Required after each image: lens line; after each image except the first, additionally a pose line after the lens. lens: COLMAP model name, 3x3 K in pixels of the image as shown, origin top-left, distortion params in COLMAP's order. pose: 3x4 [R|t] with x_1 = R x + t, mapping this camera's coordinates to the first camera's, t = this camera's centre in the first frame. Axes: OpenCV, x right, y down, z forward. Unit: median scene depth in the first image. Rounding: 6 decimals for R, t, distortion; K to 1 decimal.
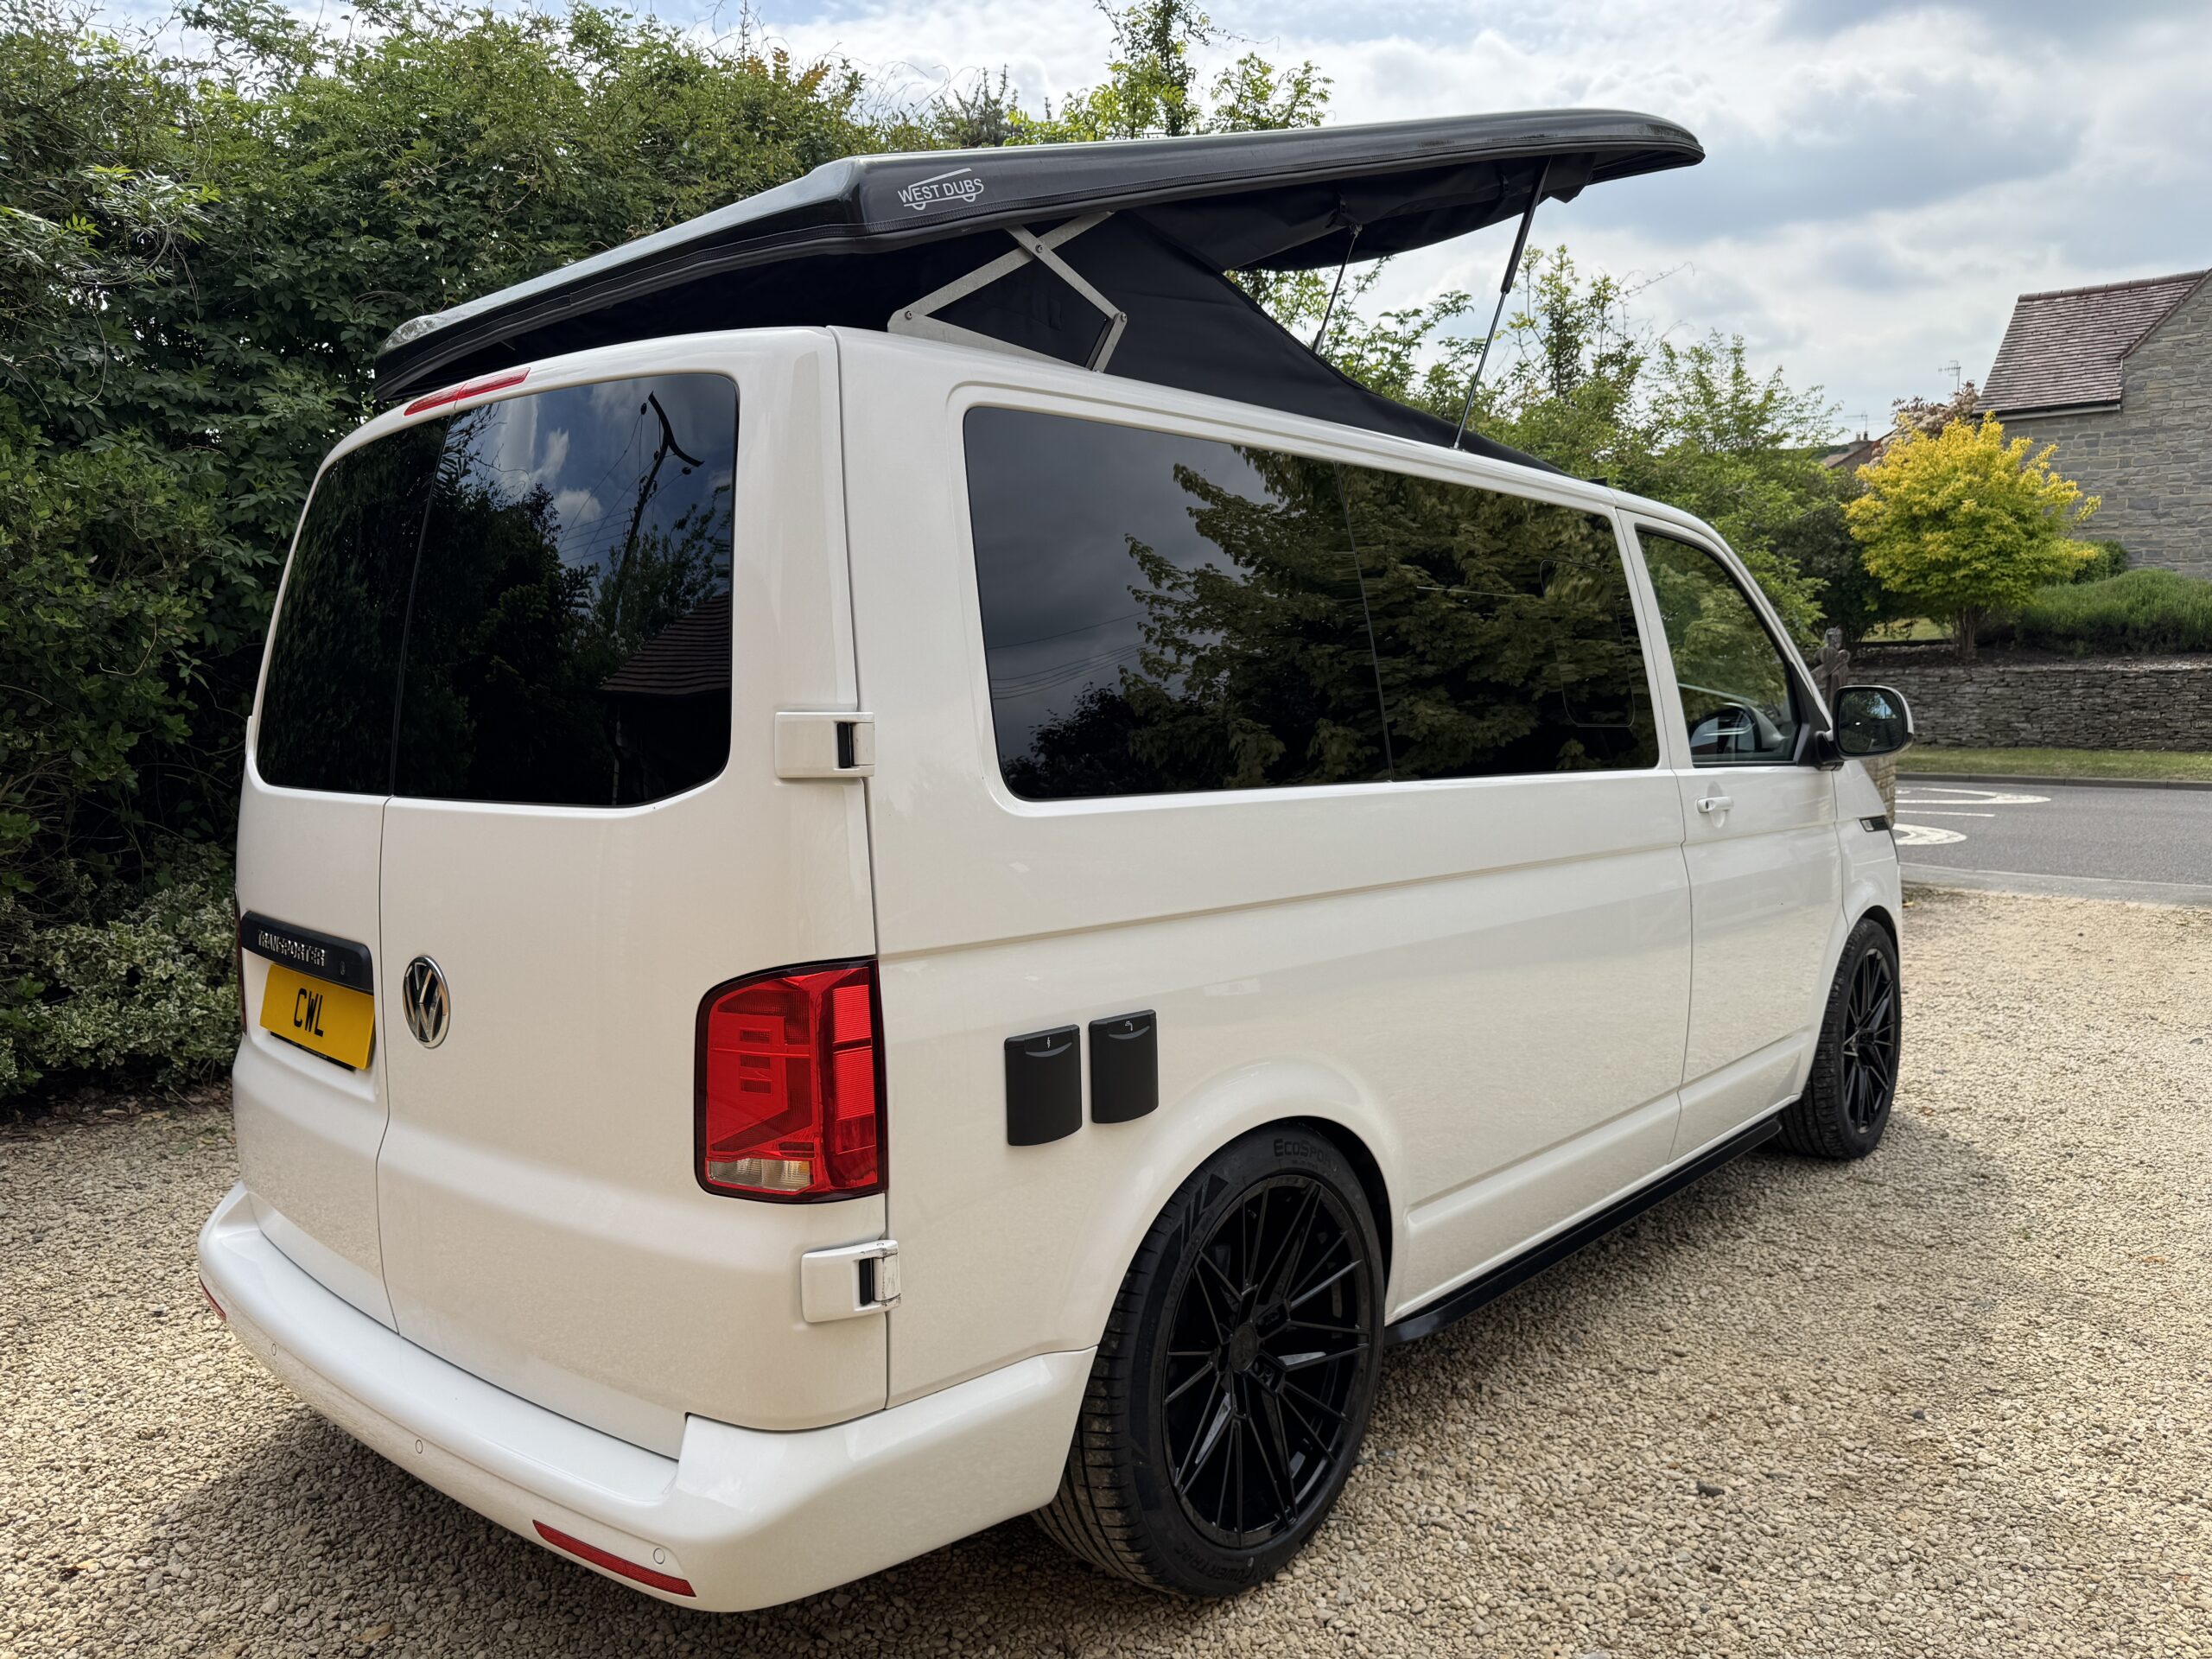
lens RADIAL K [[1590.9, 0, 1111.7], [0, 1590.9, 827.1], [0, 0, 1]] dist [0.008185, -0.013295]
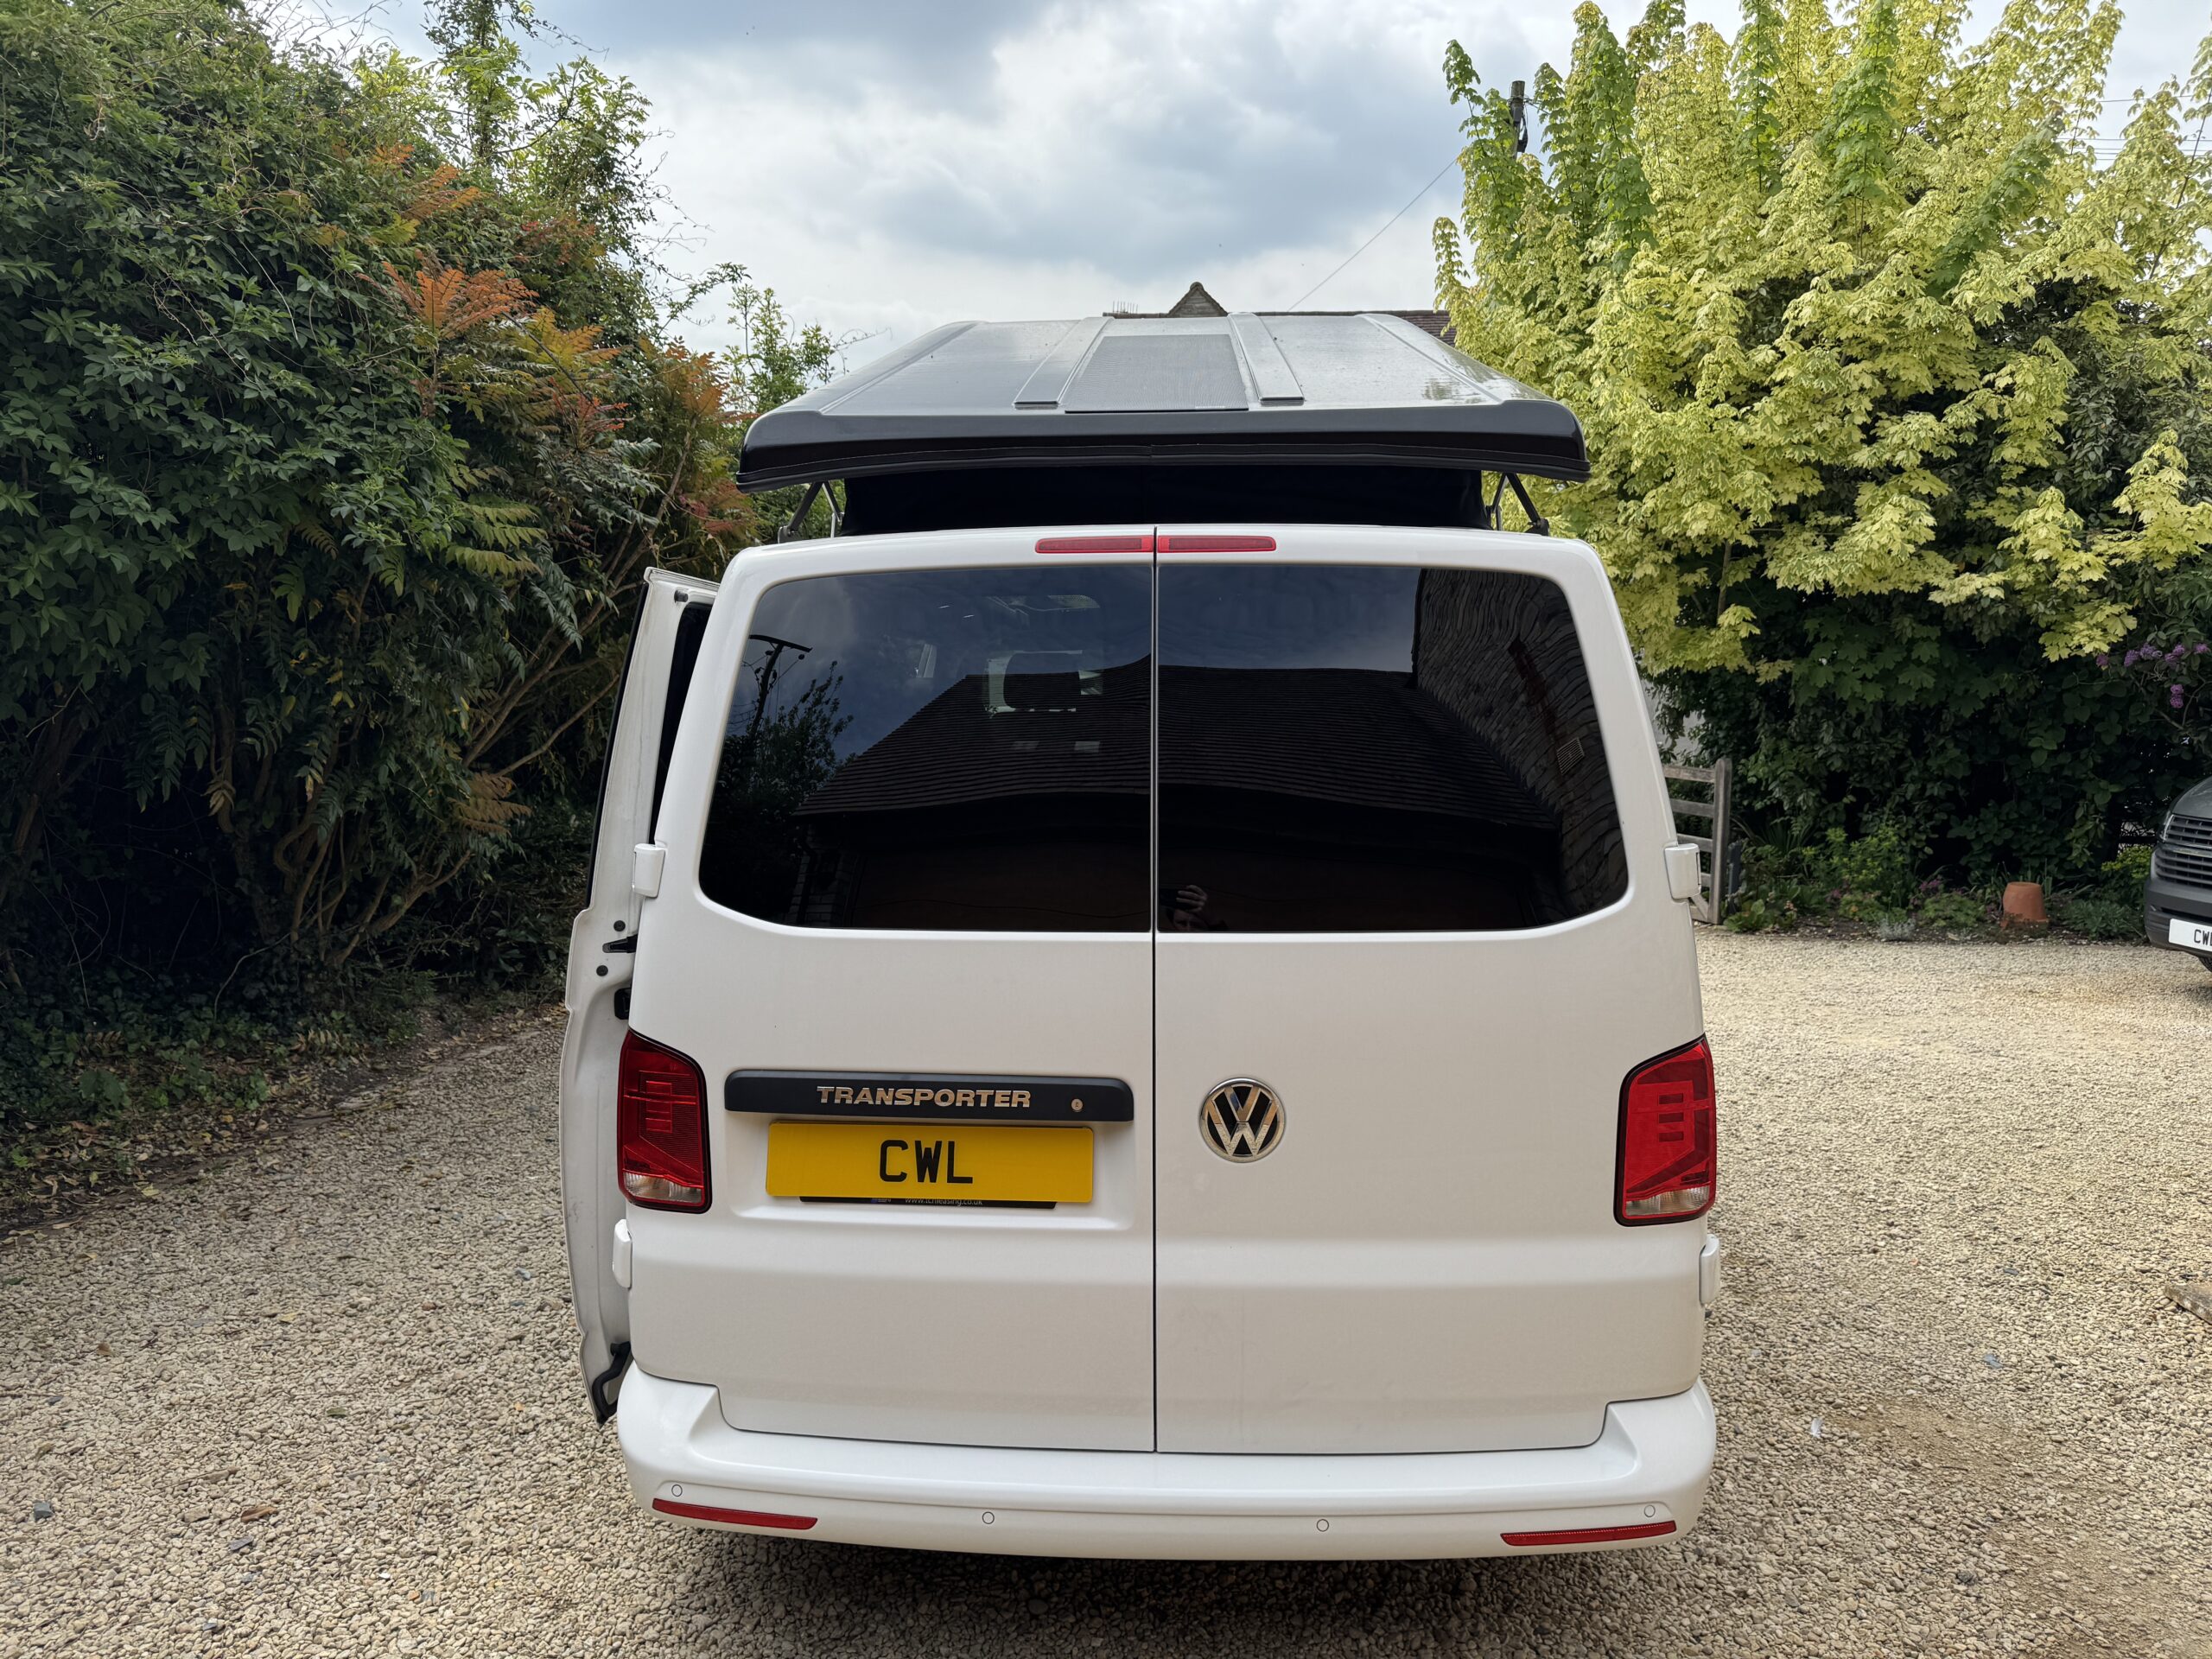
lens RADIAL K [[1590.9, 0, 1111.7], [0, 1590.9, 827.1], [0, 0, 1]] dist [0.008185, -0.013295]
pose [[0.782026, -0.041444, 0.621867, -1.354804], [0.038138, 0.999099, 0.018624, -0.130584], [-0.622078, 0.009152, 0.782901, 0.250621]]
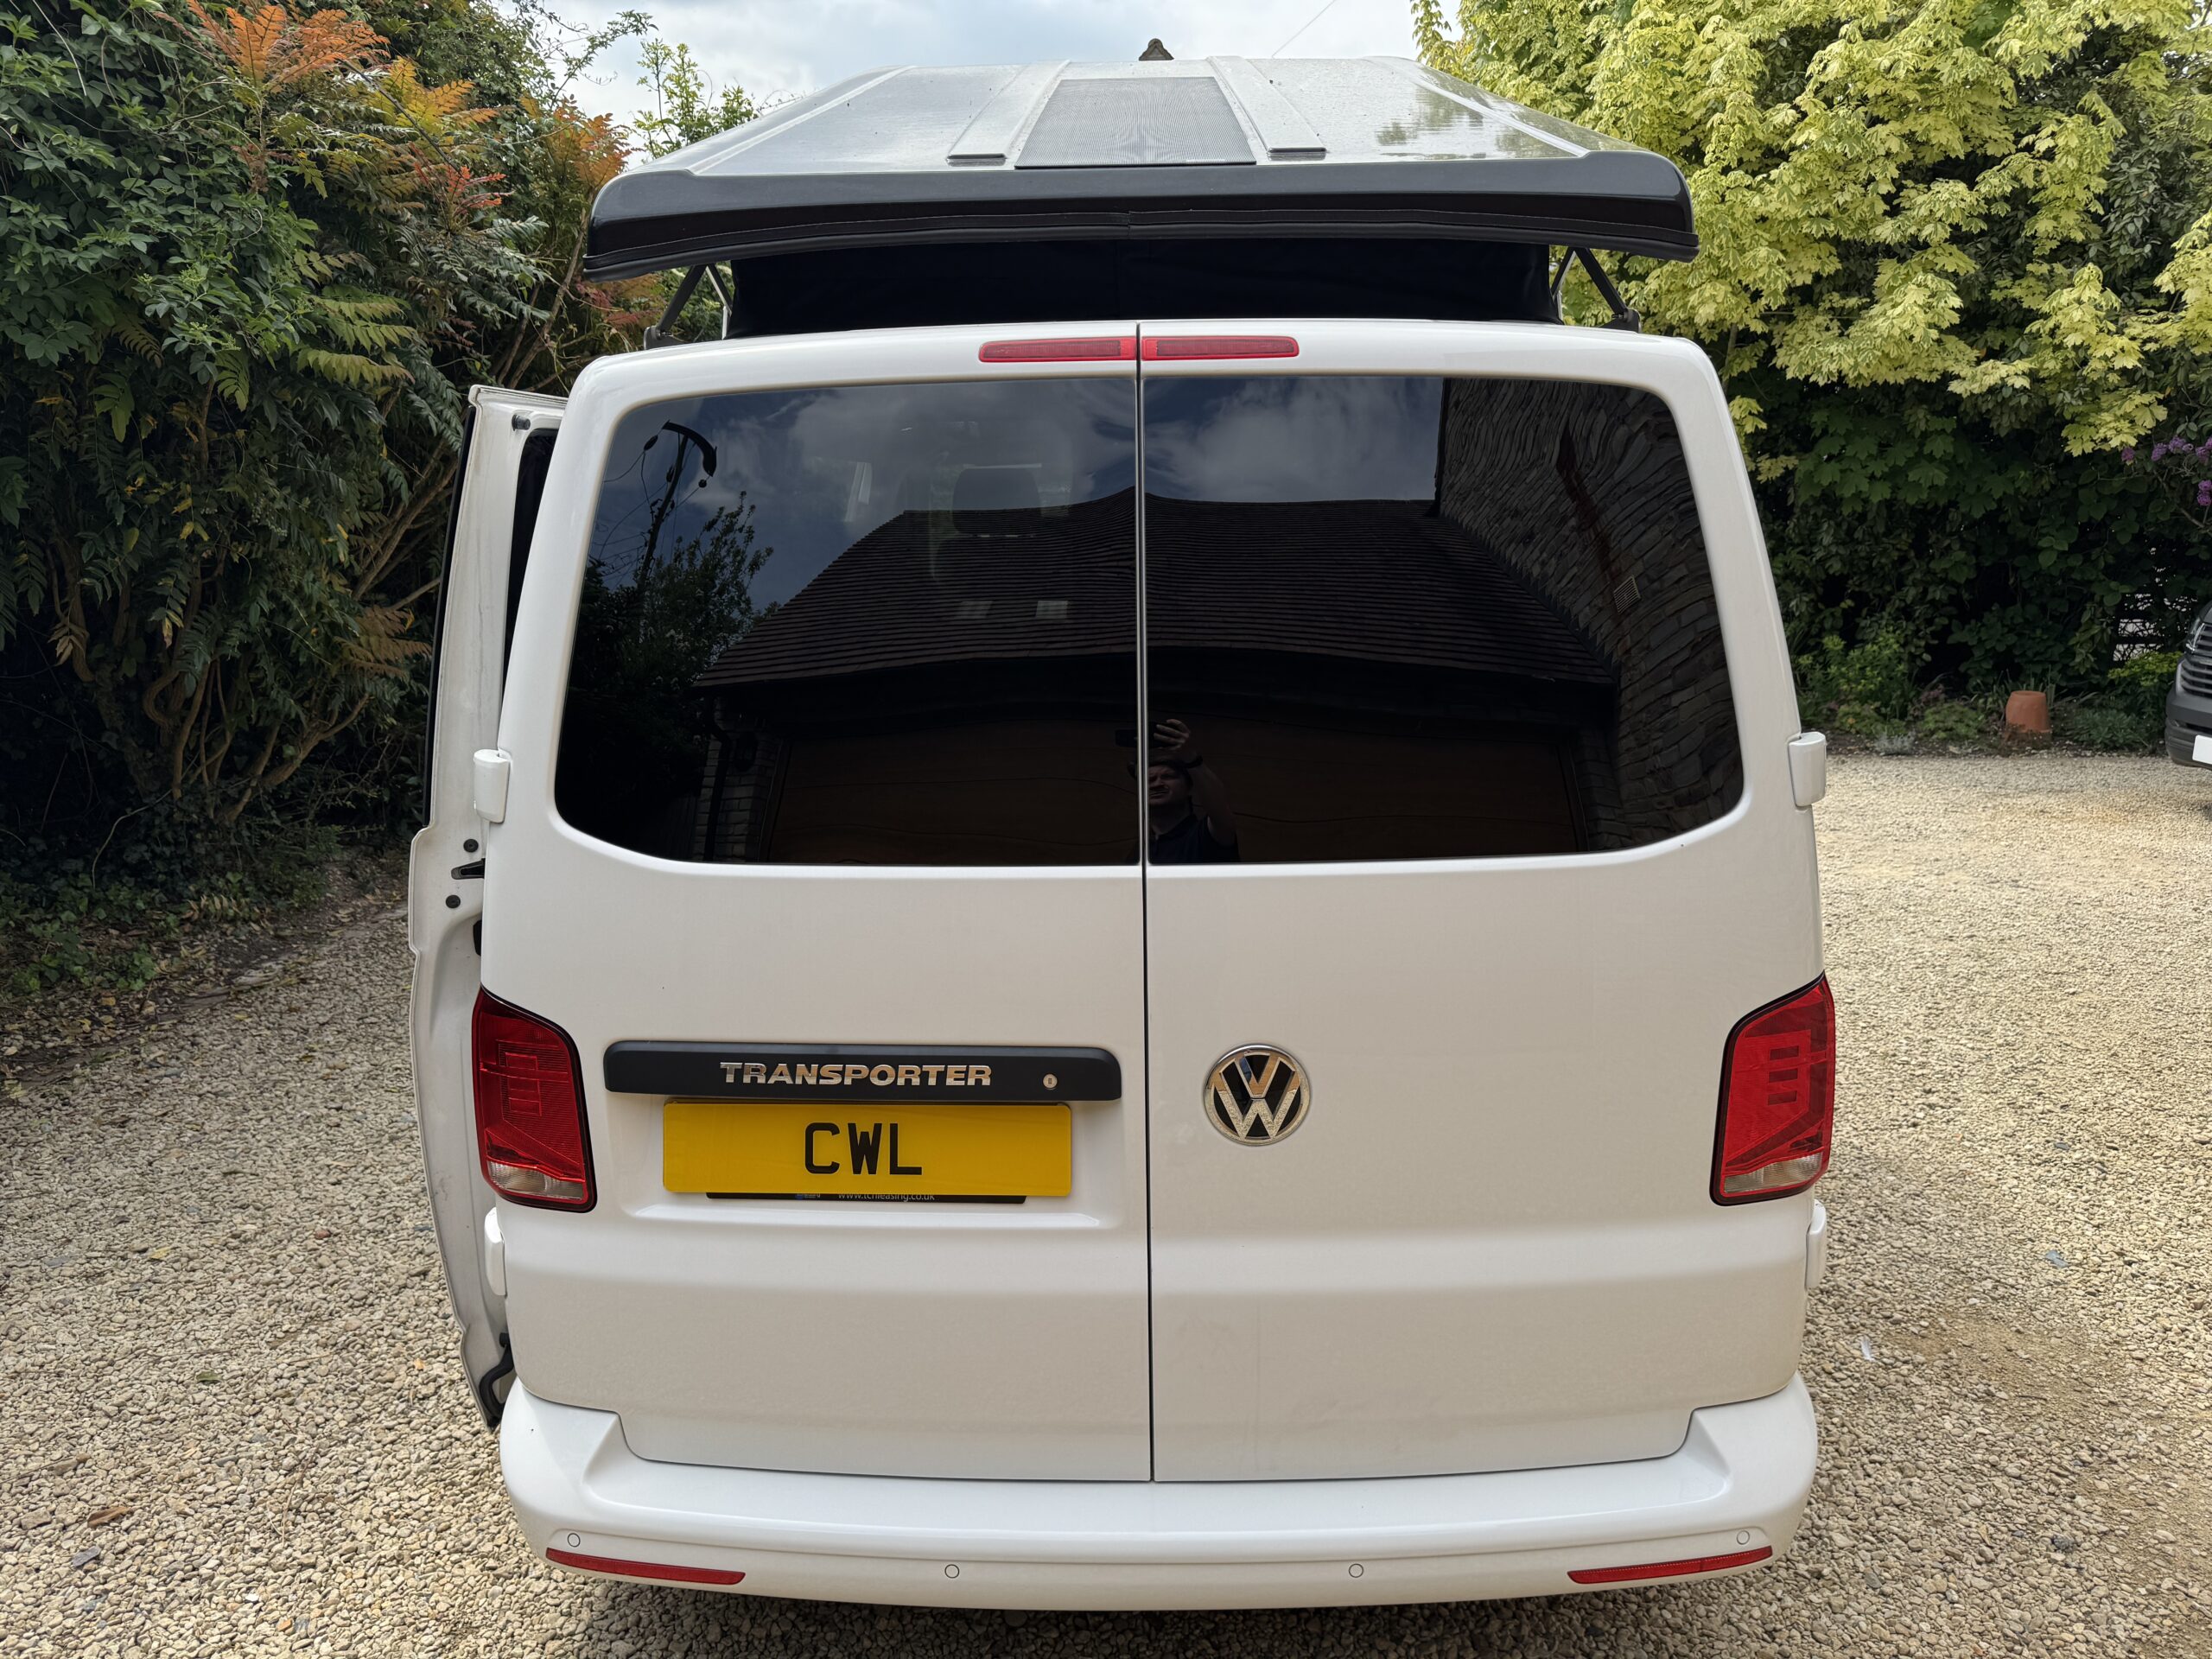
lens RADIAL K [[1571.8, 0, 1118.8], [0, 1571.8, 827.6], [0, 0, 1]] dist [-0.002054, -0.004407]
pose [[0.762677, -0.135943, 0.632332, -1.172981], [0.051170, 0.987280, 0.150535, -0.192003], [-0.644752, -0.082453, 0.759932, 0.489196]]
